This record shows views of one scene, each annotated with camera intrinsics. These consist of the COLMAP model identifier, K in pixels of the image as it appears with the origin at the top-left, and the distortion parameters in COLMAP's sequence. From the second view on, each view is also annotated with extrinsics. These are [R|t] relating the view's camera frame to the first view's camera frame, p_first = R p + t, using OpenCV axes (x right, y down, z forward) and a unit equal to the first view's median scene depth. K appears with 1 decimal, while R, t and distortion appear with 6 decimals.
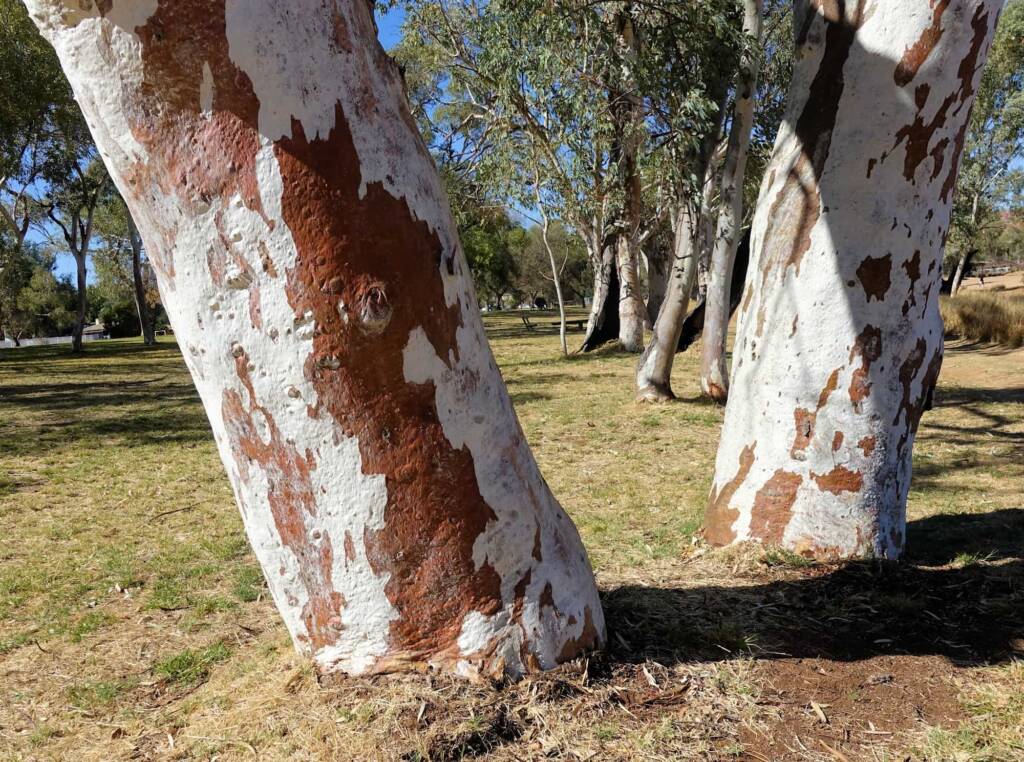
lens RADIAL K [[854.4, 0, 512.0], [0, 854.4, 381.0], [0, 0, 1]] dist [-0.156454, 0.135248]
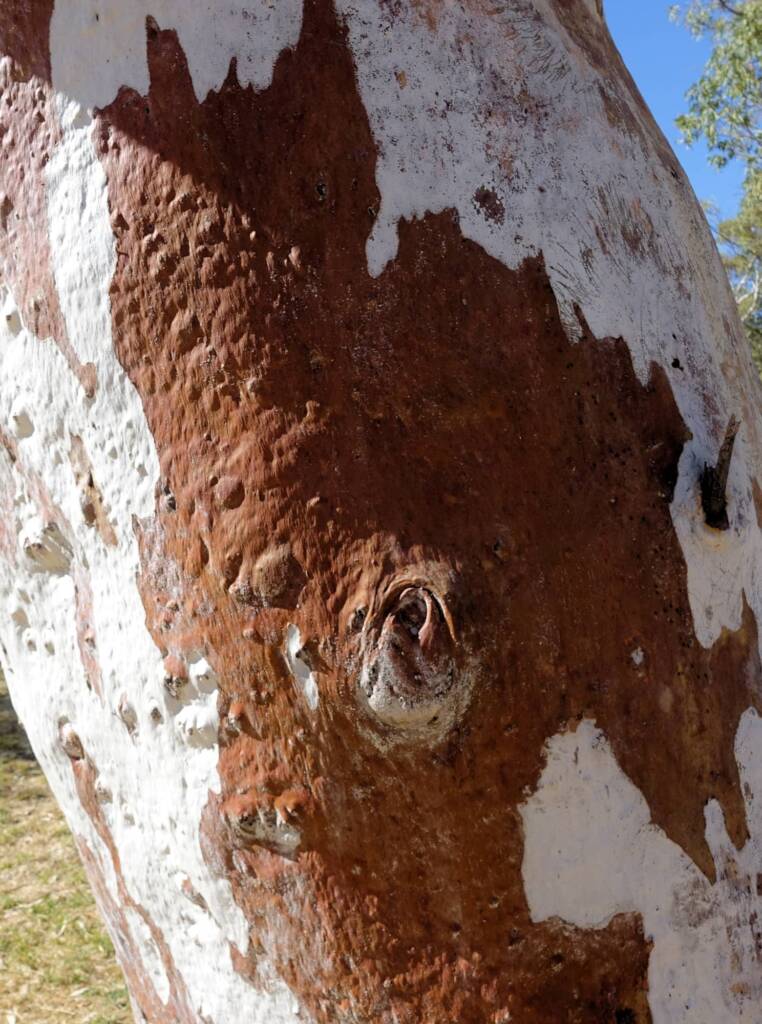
lens RADIAL K [[931.7, 0, 381.5], [0, 931.7, 528.6], [0, 0, 1]] dist [0.005369, -0.012175]
pose [[0.878905, 0.002061, -0.476992, -0.024643], [-0.029738, 0.998282, -0.050481, -0.113151], [0.476068, 0.058552, 0.877457, 0.730673]]
